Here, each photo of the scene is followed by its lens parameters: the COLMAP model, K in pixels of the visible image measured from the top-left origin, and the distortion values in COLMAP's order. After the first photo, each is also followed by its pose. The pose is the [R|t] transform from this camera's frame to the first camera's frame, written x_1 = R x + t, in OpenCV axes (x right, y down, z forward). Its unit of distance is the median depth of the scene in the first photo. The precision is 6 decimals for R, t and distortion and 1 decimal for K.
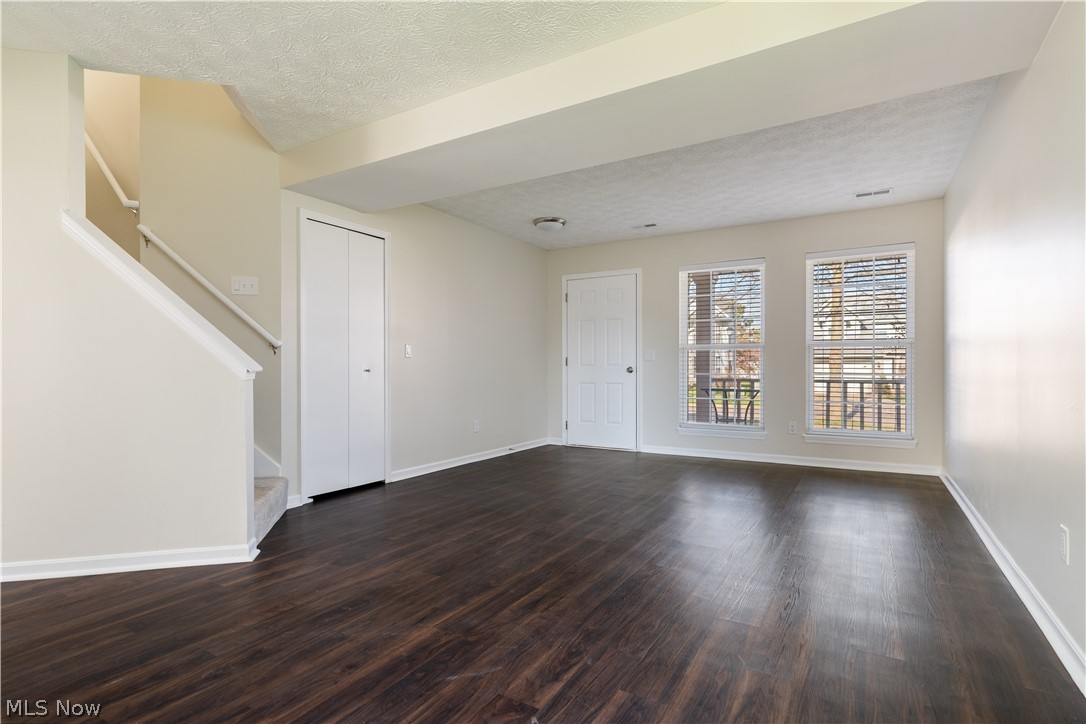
lens RADIAL K [[541.3, 0, 540.8], [0, 541.3, 359.4], [0, 0, 1]] dist [-0.016543, 0.001312]
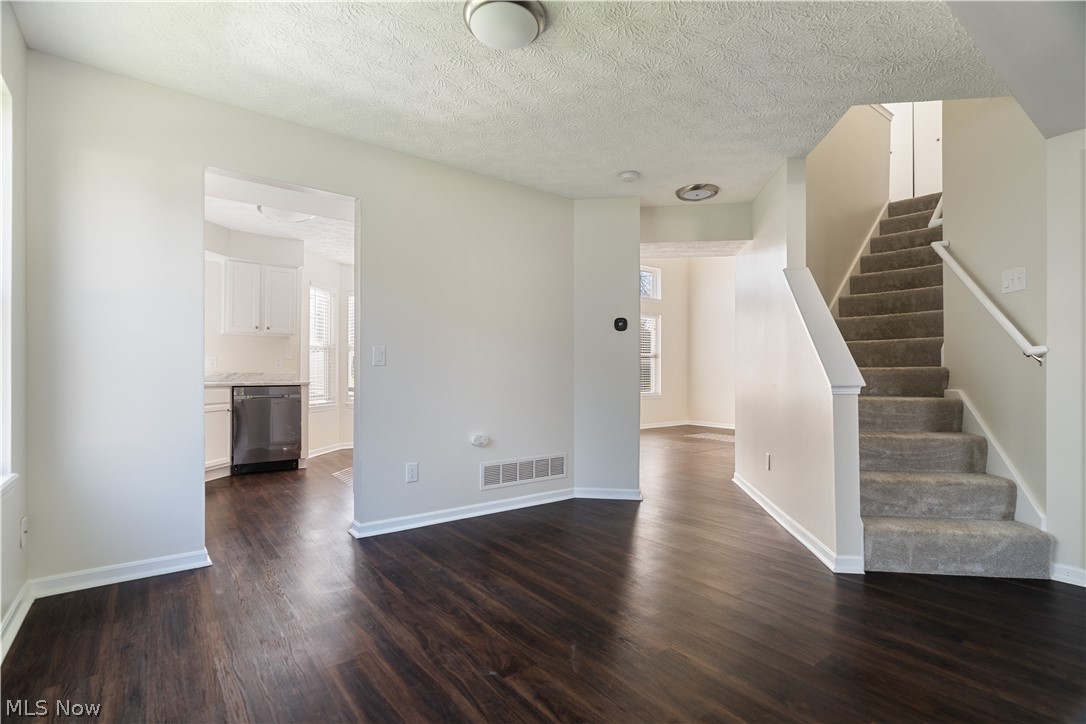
lens RADIAL K [[526.5, 0, 549.7], [0, 526.5, 368.4], [0, 0, 1]] dist [-0.007257, -0.000075]
pose [[-0.370207, -0.010161, -0.928894, 0.858855], [0.009781, 0.999842, -0.014836, -0.001678], [0.928898, -0.014578, -0.370049, 1.279511]]
